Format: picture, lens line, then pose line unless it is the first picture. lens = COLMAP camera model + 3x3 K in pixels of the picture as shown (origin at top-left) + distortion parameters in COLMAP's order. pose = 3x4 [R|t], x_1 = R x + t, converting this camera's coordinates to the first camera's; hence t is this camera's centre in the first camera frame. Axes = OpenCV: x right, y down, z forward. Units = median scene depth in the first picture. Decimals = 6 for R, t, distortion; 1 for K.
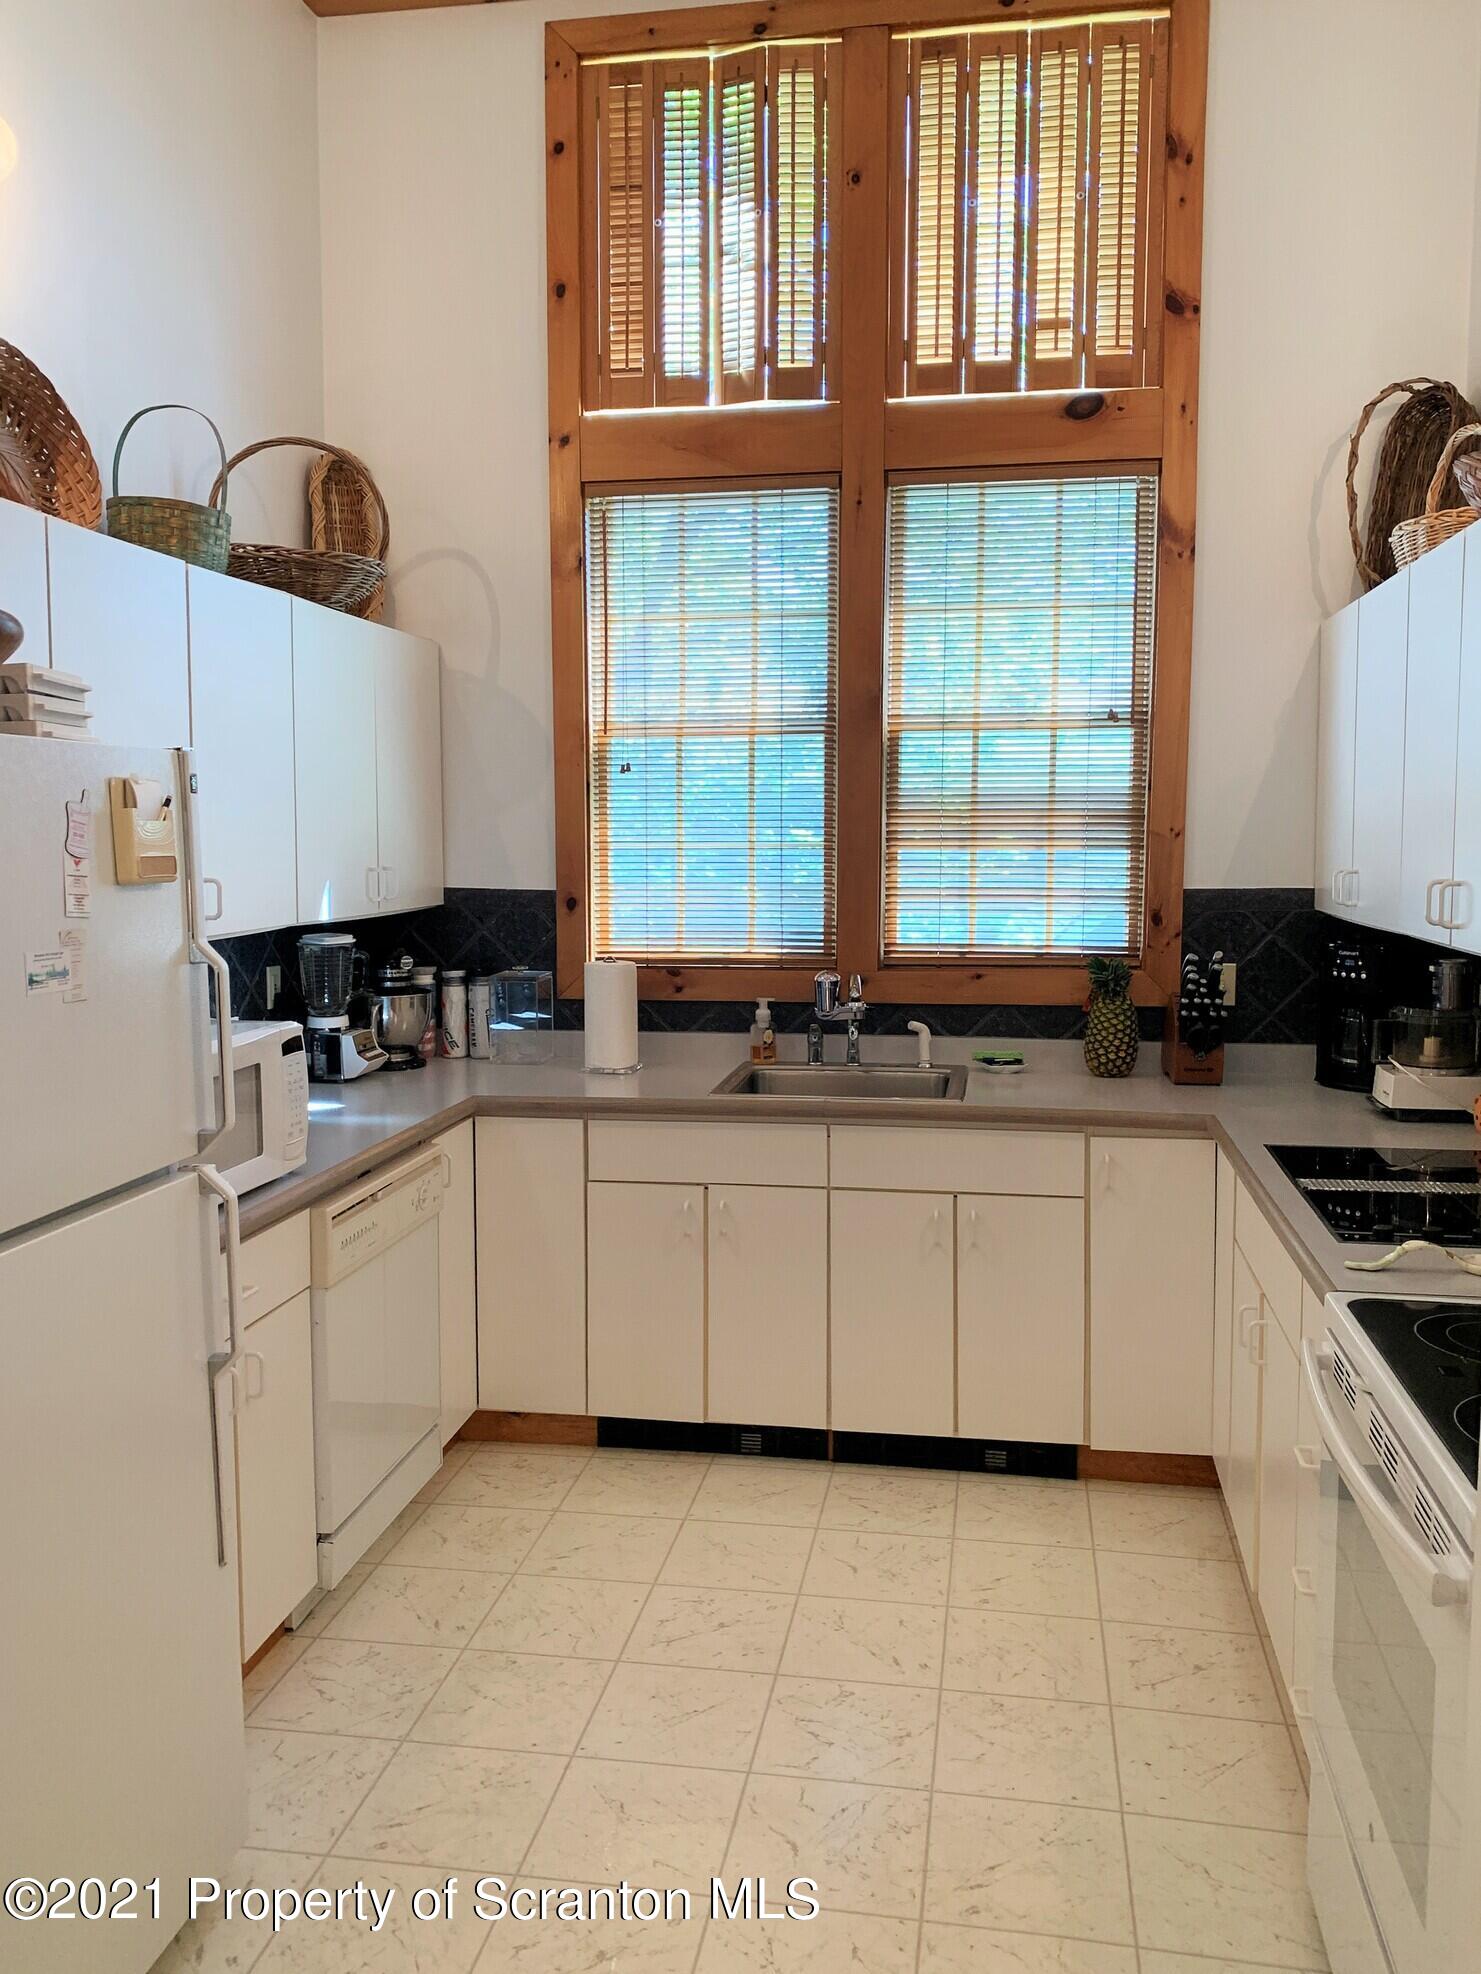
lens RADIAL K [[1495.2, 0, 749.4], [0, 1495.2, 982.7], [0, 0, 1]] dist [0.037277, -0.015356]
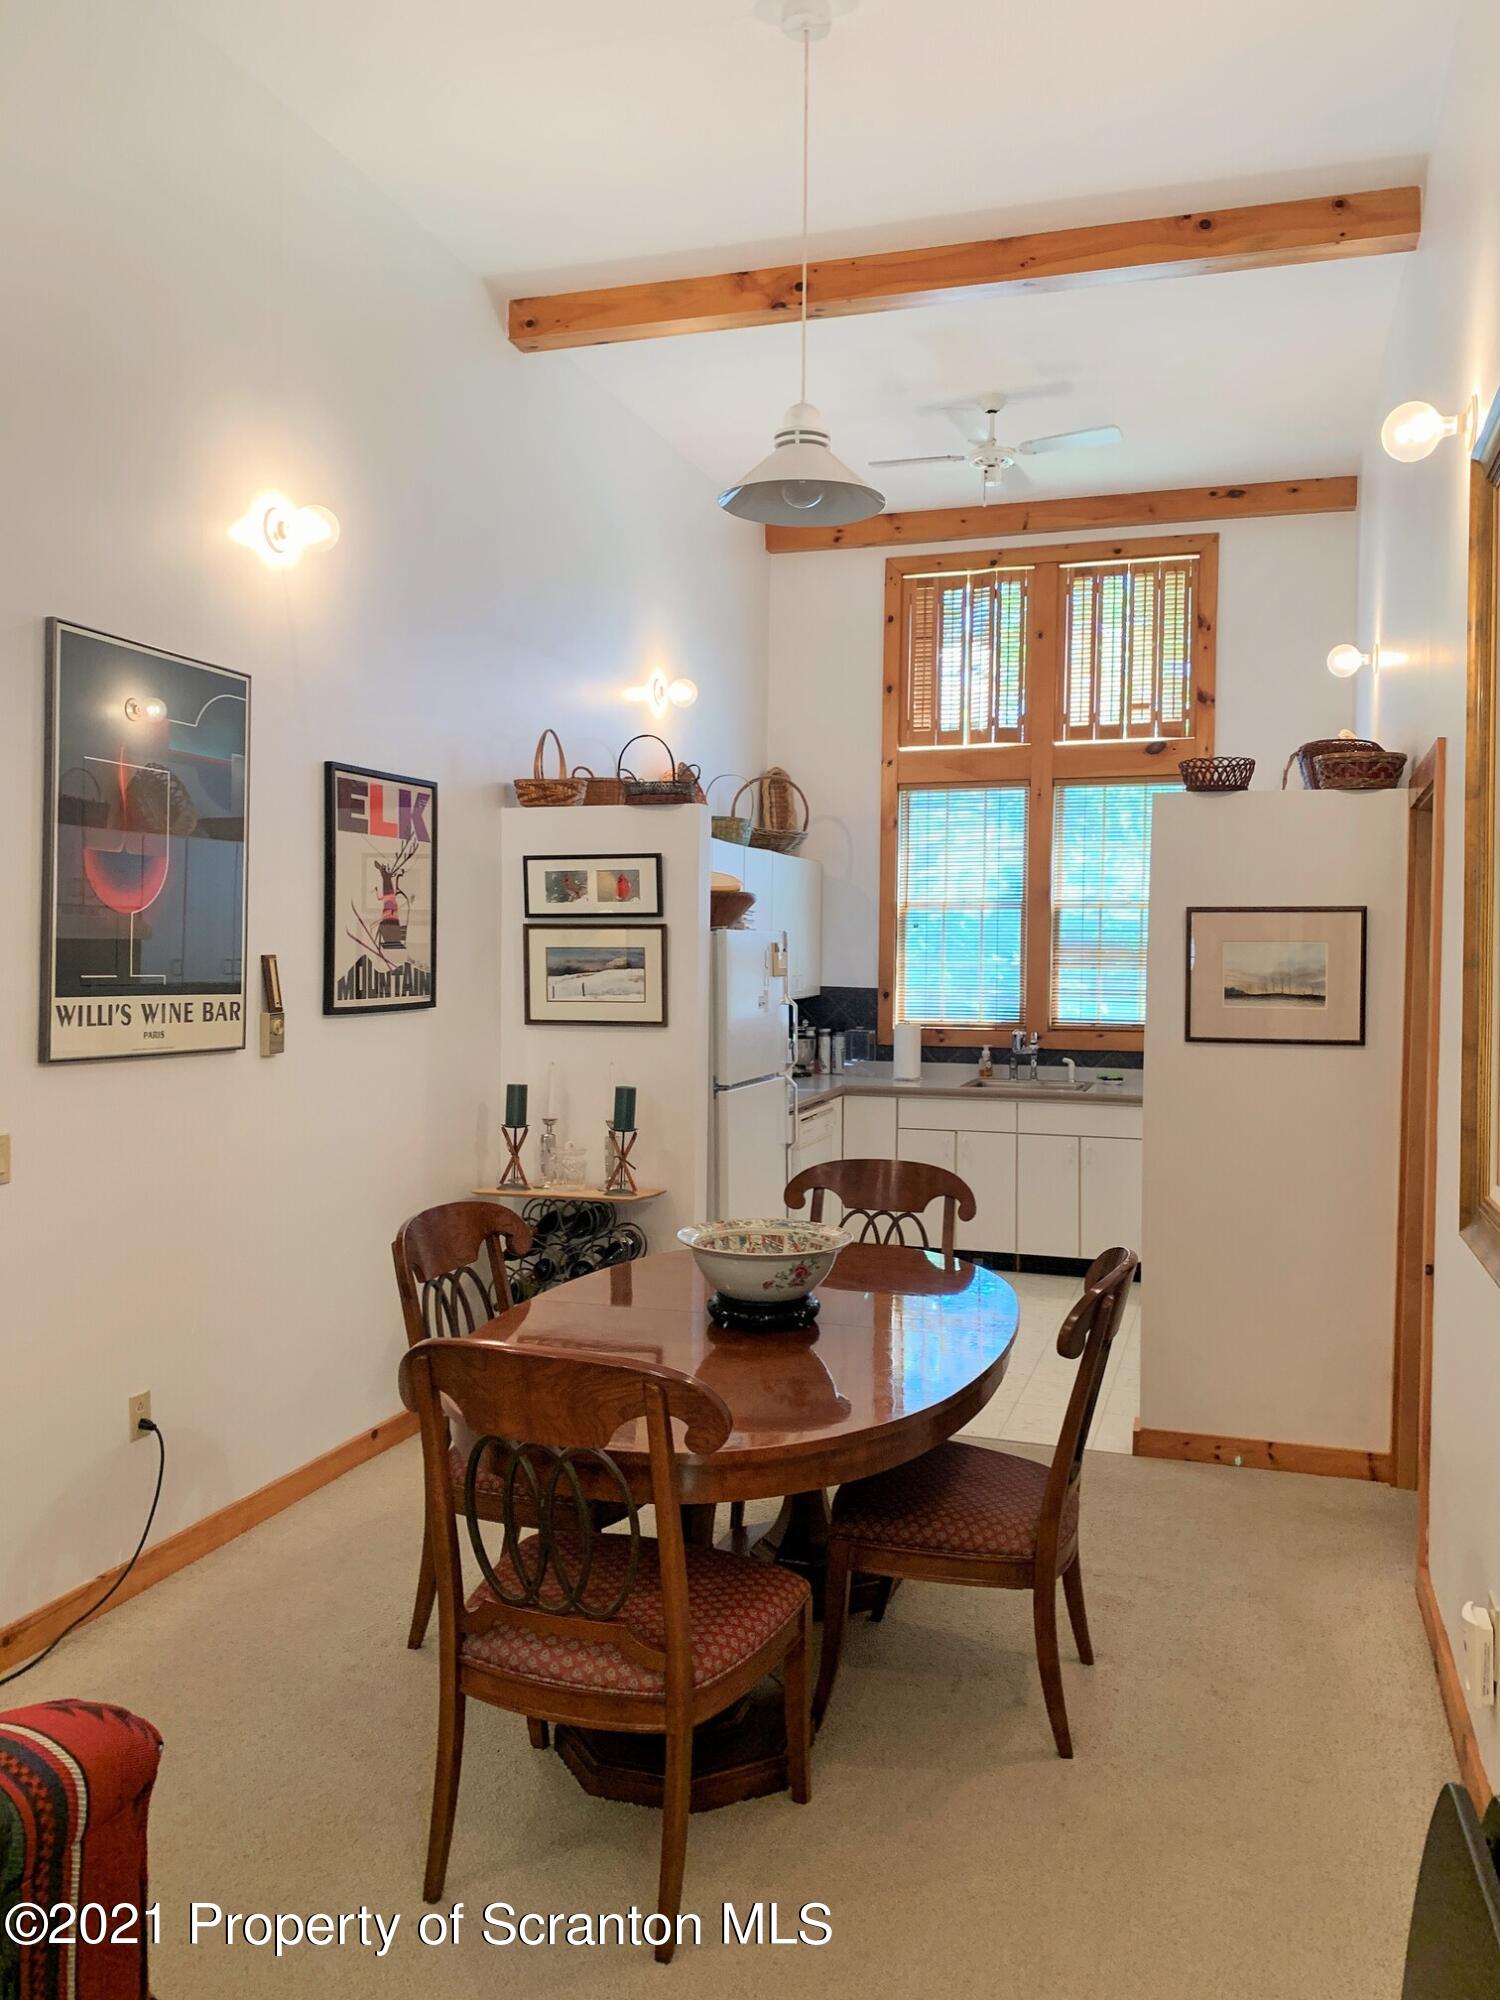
lens RADIAL K [[1514.9, 0, 743.8], [0, 1514.9, 1008.5], [0, 0, 1]] dist [0.037277, -0.015356]
pose [[0.987712, 0.015941, -0.155469, 0.003575], [-0.025435, 0.997918, -0.059272, 0.088867], [0.154200, 0.062498, 0.986061, -0.999859]]
